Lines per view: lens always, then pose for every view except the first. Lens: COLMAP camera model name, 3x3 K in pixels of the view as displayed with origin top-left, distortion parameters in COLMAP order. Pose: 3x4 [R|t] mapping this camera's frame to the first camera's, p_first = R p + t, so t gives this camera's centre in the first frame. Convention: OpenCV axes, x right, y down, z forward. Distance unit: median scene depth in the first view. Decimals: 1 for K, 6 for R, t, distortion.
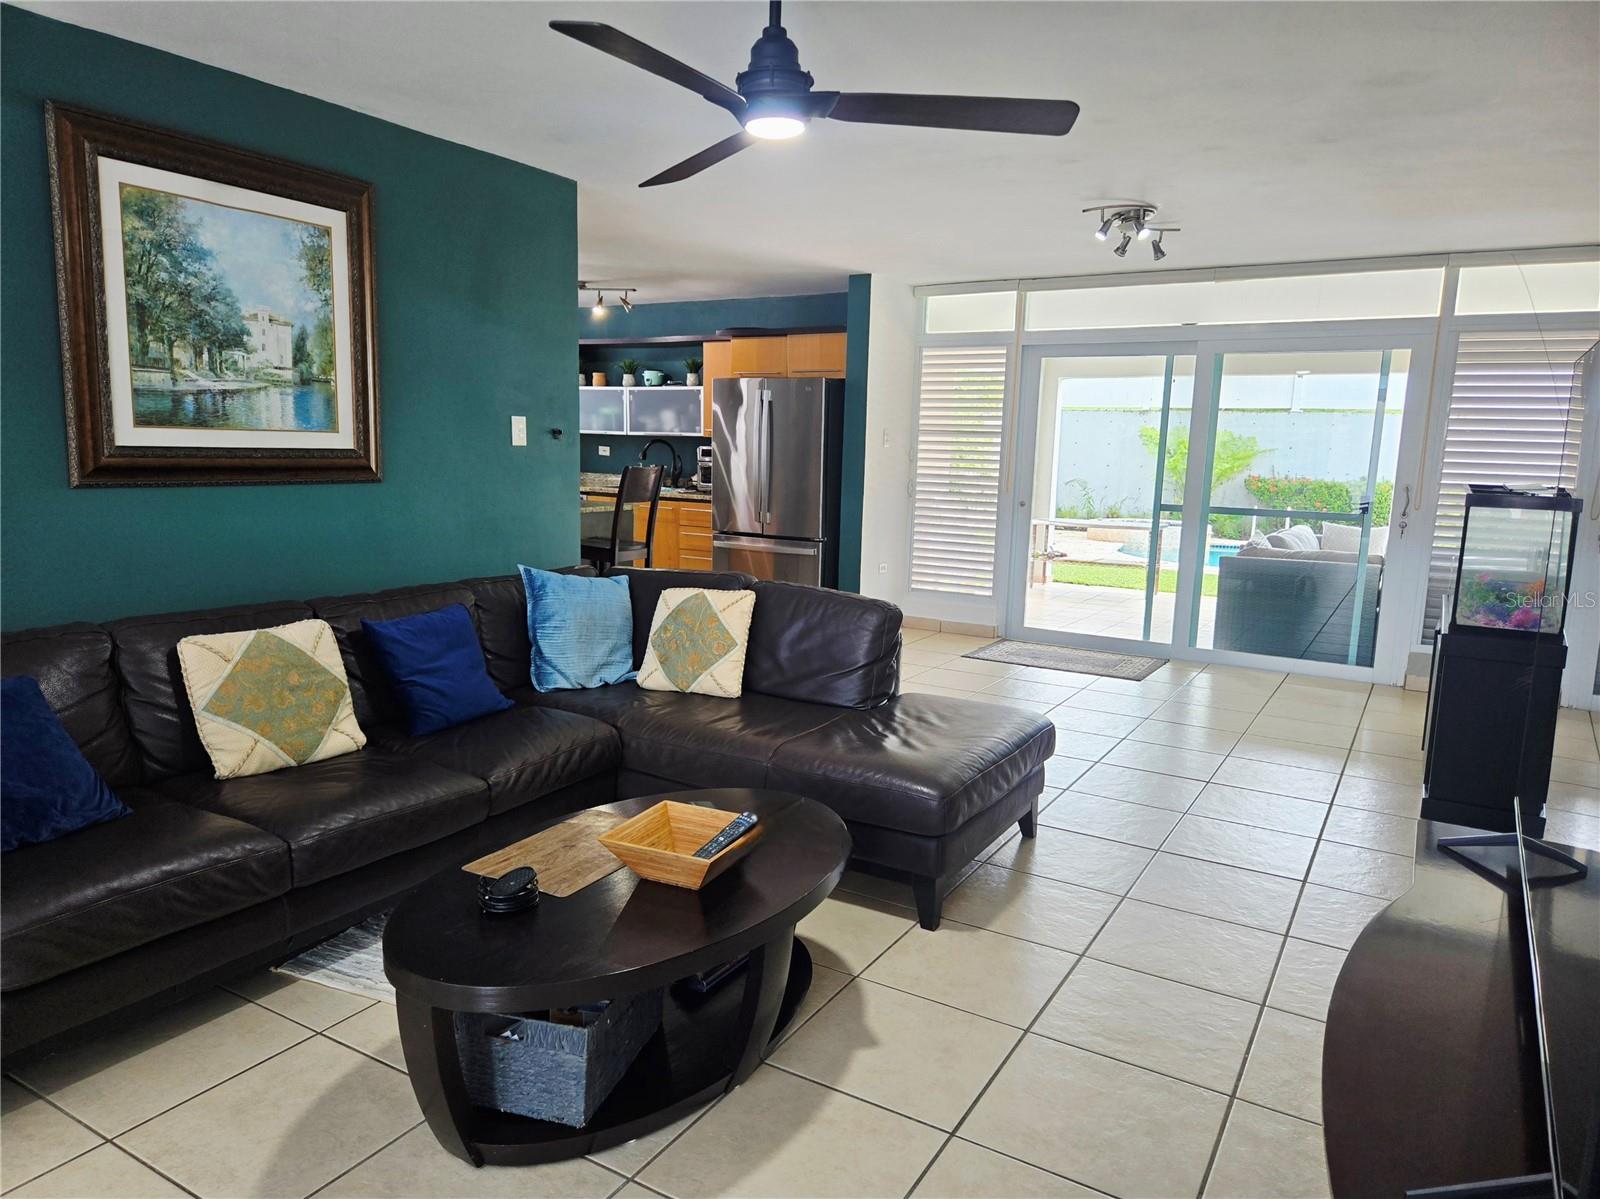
lens RADIAL K [[1078.1, 0, 788.7], [0, 1078.1, 600.5], [0, 0, 1]] dist [0.053032, -0.037007]
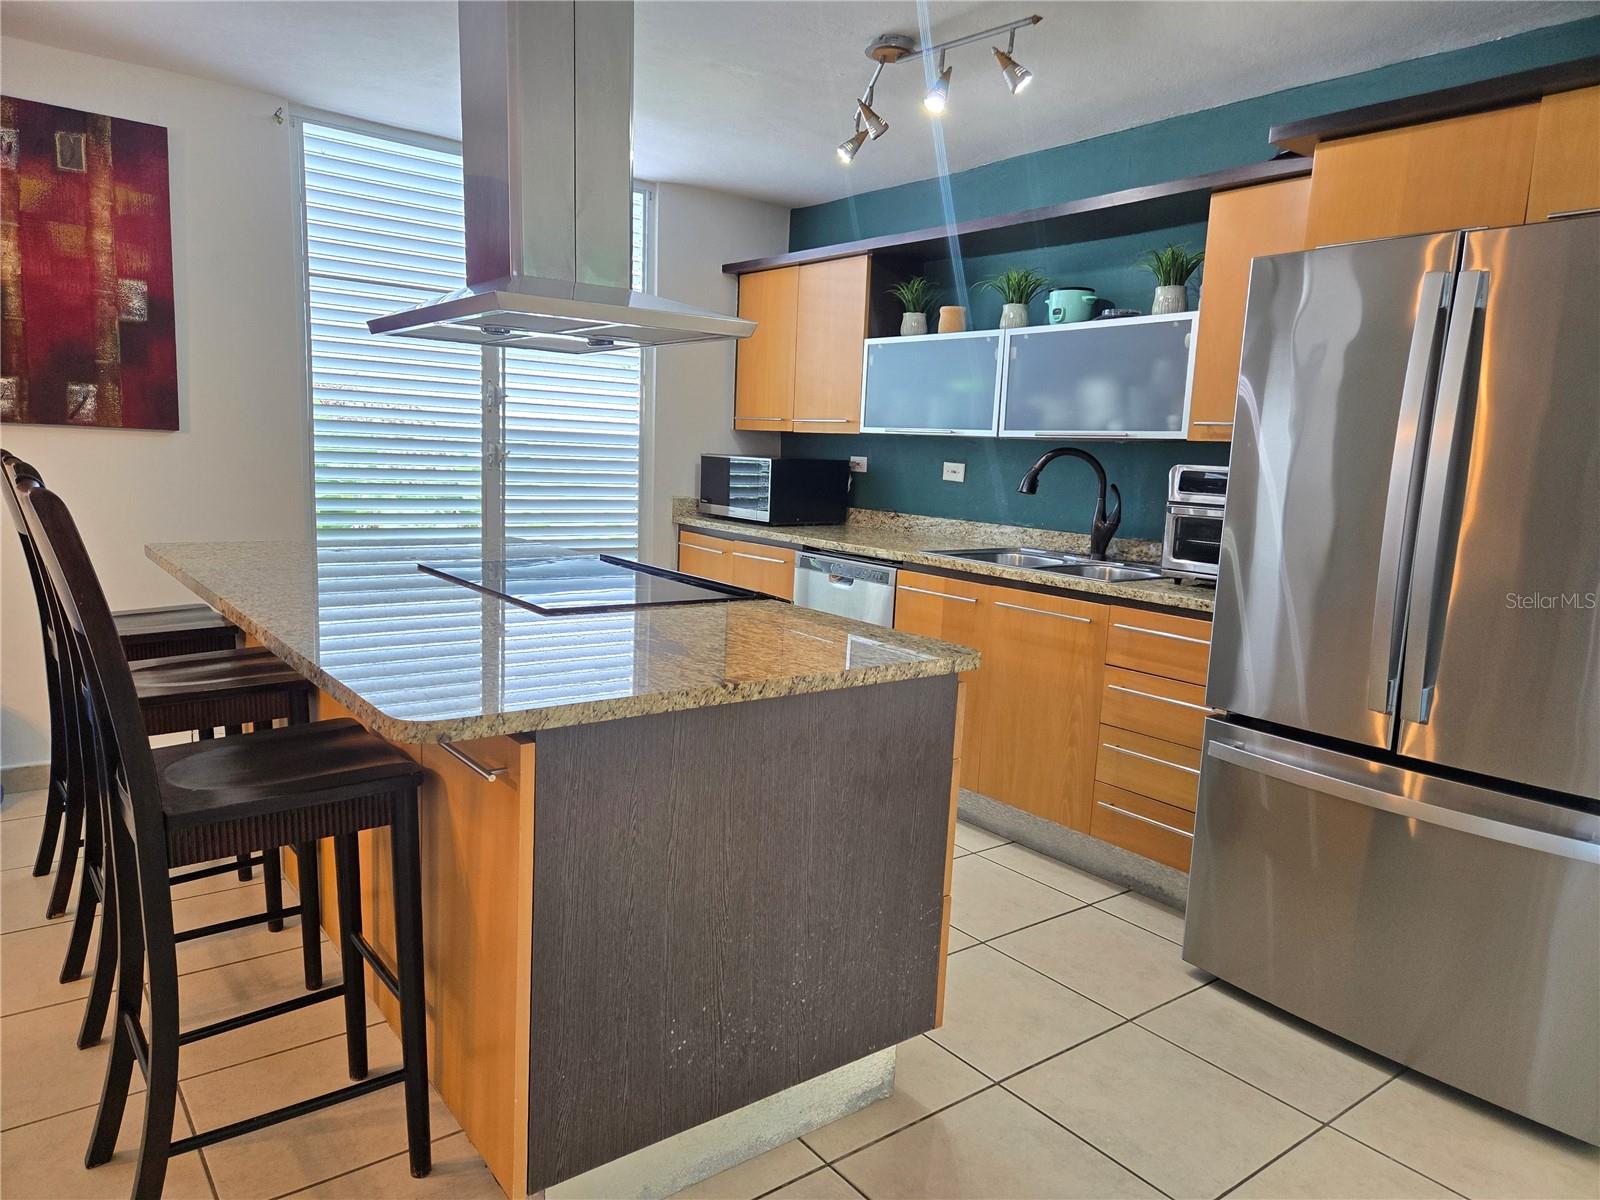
lens RADIAL K [[1078.1, 0, 784.2], [0, 1078.1, 613.3], [0, 0, 1]] dist [0.053032, -0.037007]
pose [[0.927740, 0.074181, -0.365781, -0.120366], [-0.075981, 0.997064, 0.009492, -0.149730], [0.365411, 0.018986, 0.930653, 1.060026]]
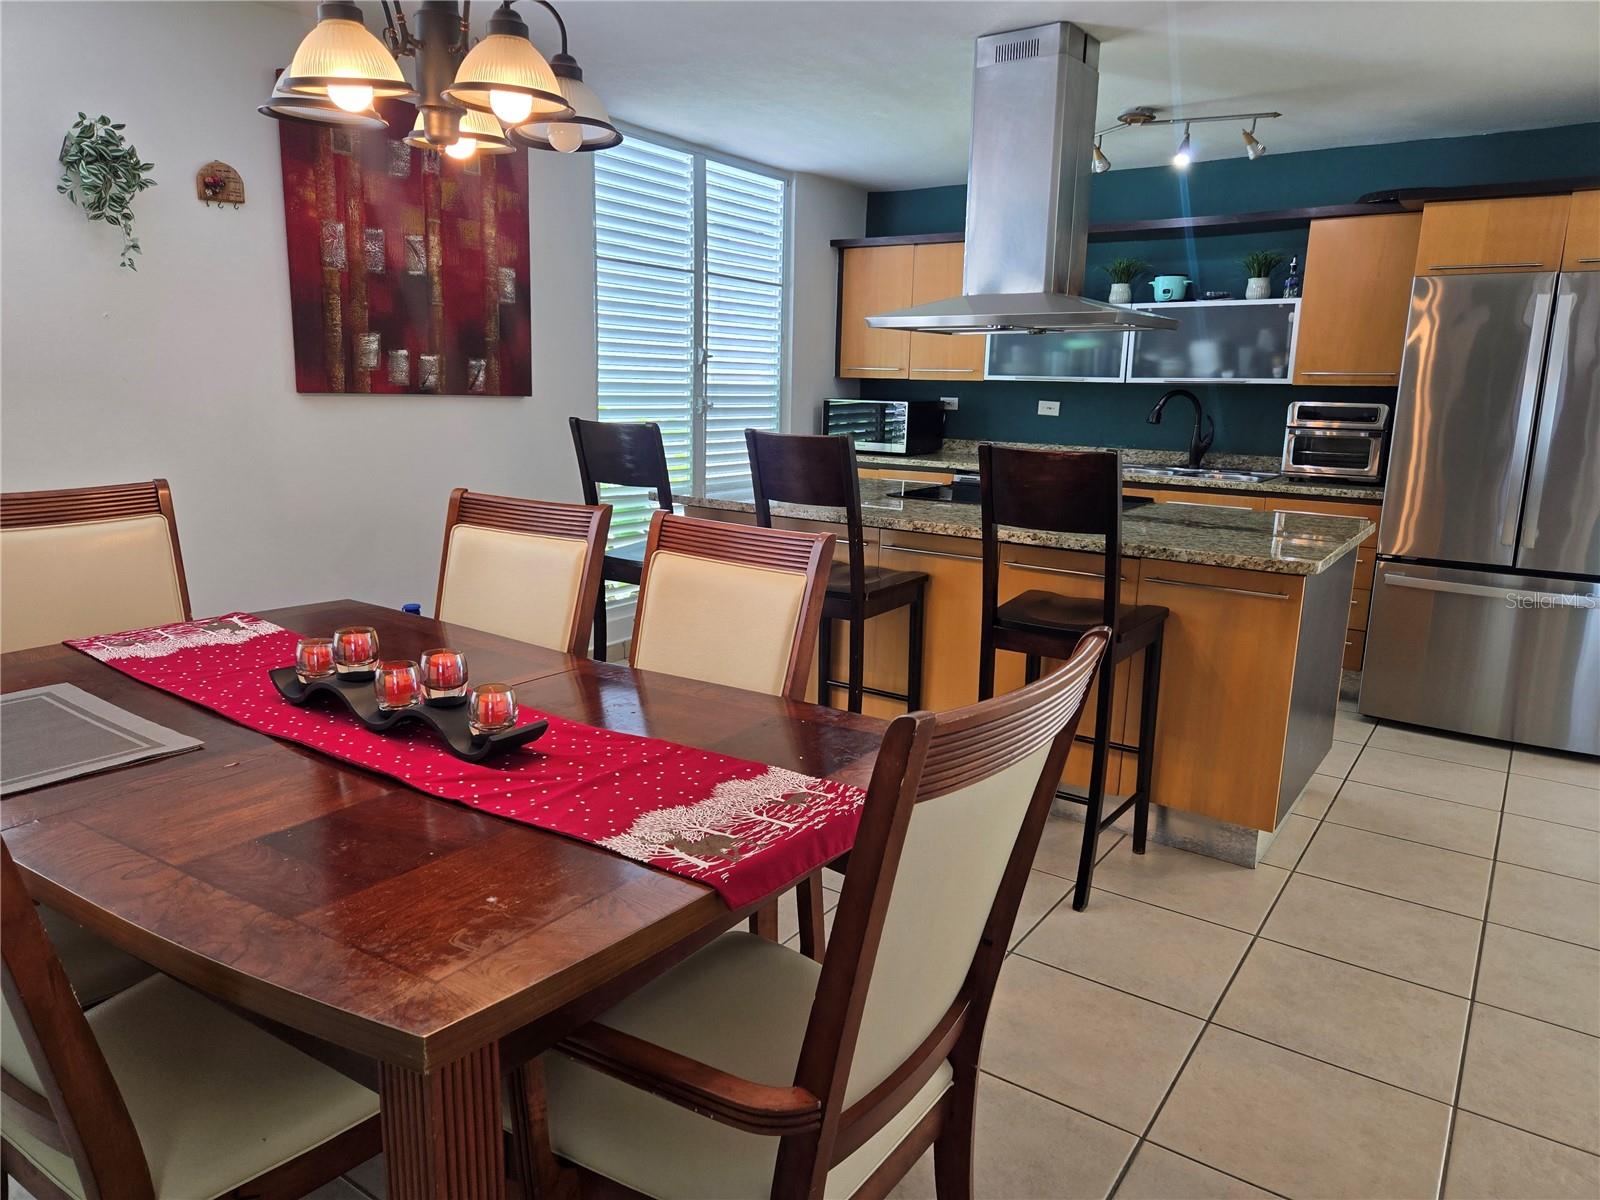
lens RADIAL K [[1078.1, 0, 791.9], [0, 1078.1, 600.0], [0, 0, 1]] dist [0.053032, -0.037007]
pose [[0.997751, 0.012494, -0.065856, -0.566476], [-0.009031, 0.998574, 0.052621, -0.116505], [0.066420, -0.051908, 0.996441, 0.702503]]
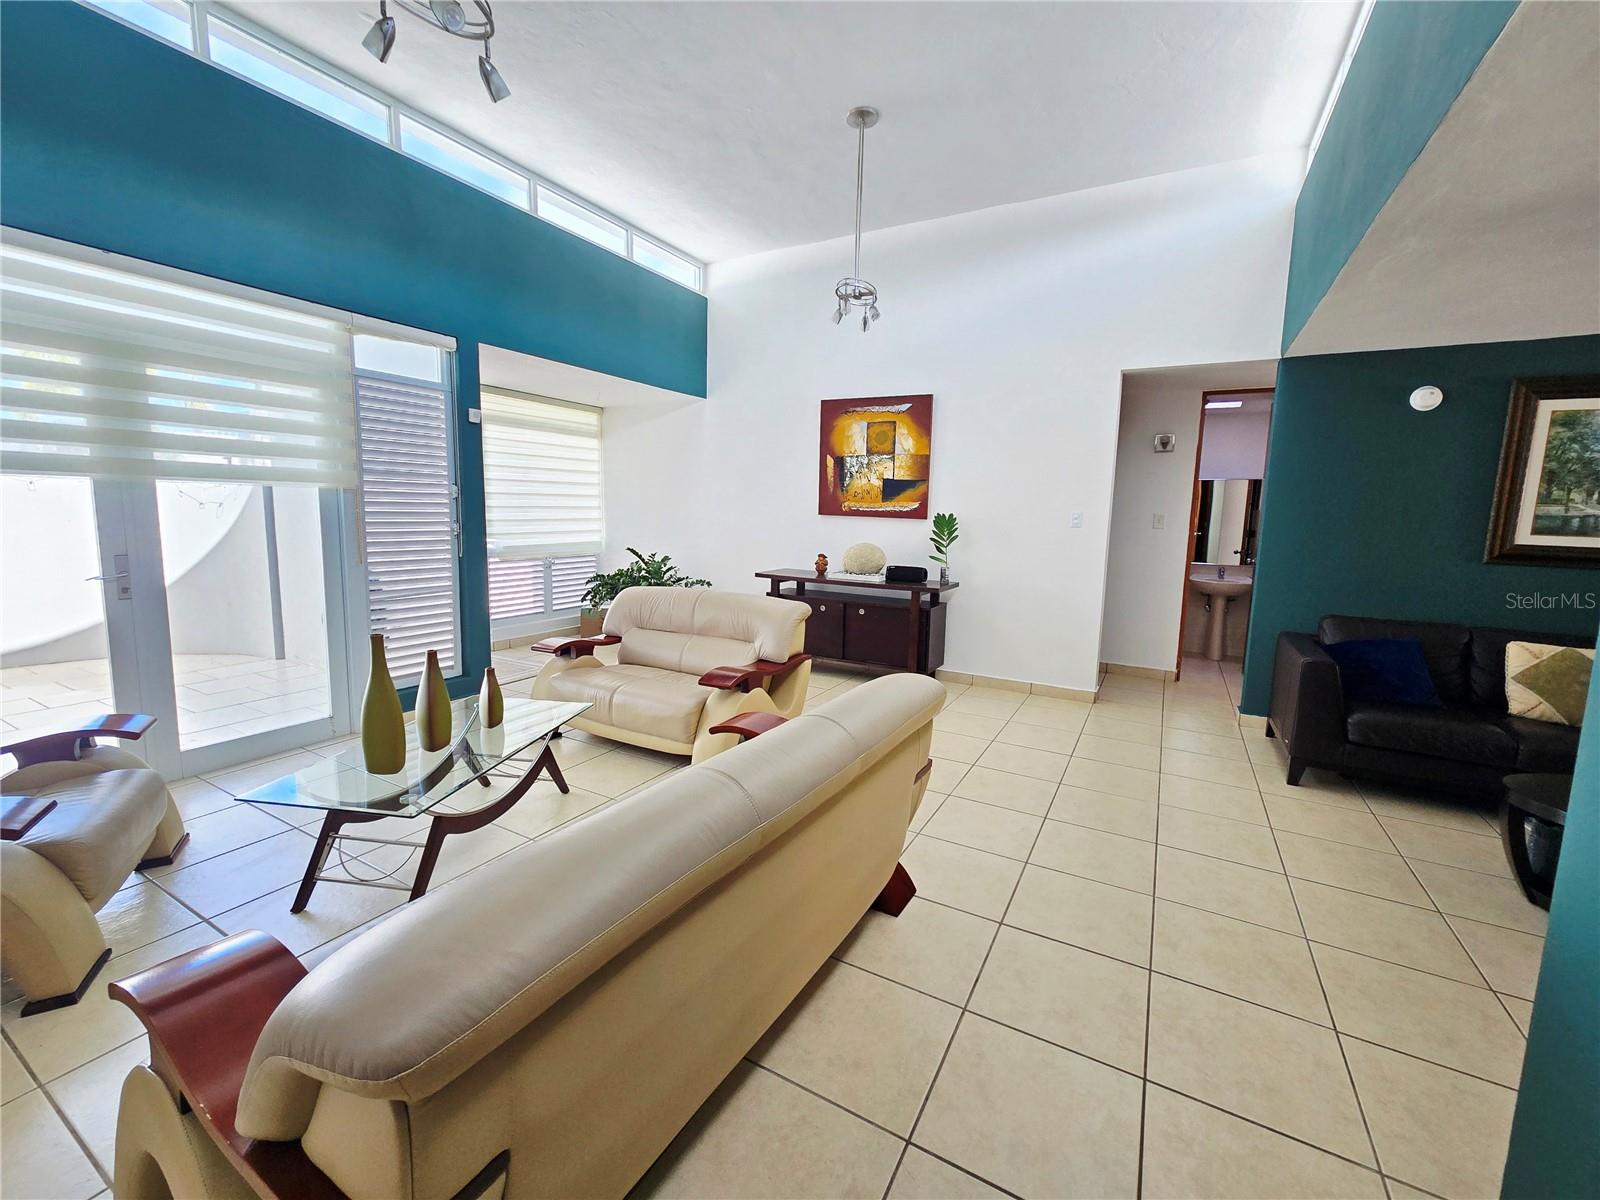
lens RADIAL K [[658.4, 0, 801.6], [0, 658.4, 589.6], [0, 0, 1]] dist [0.001347, 0.000142]
pose [[0.036589, 0.106979, -0.993588, 0.344595], [-0.167717, 0.980808, 0.099427, 0.023701], [0.985156, 0.163004, 0.053829, -0.206996]]
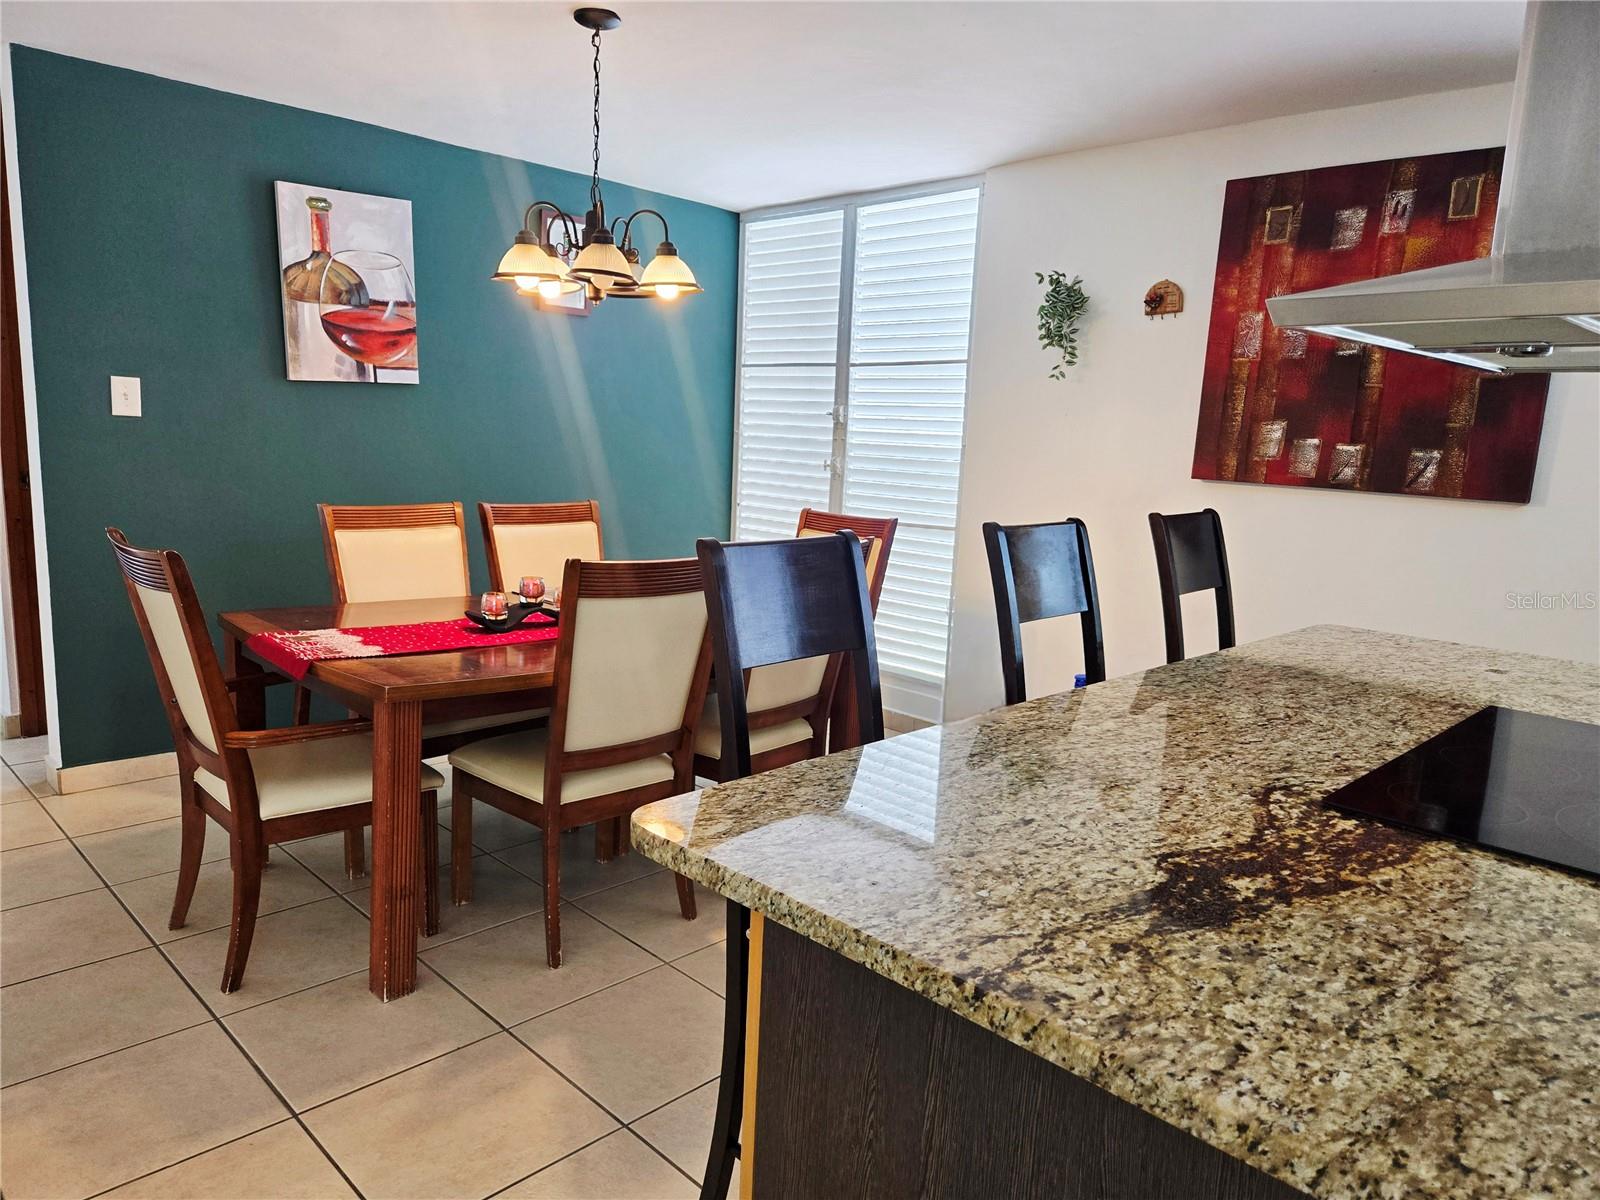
lens RADIAL K [[1078.1, 0, 785.3], [0, 1078.1, 597.8], [0, 0, 1]] dist [0.053032, -0.037007]
pose [[-0.249955, 0.118846, -0.960936, -0.079697], [-0.193302, 0.966335, 0.169795, -0.215436], [0.948766, 0.228191, -0.218567, 1.387110]]
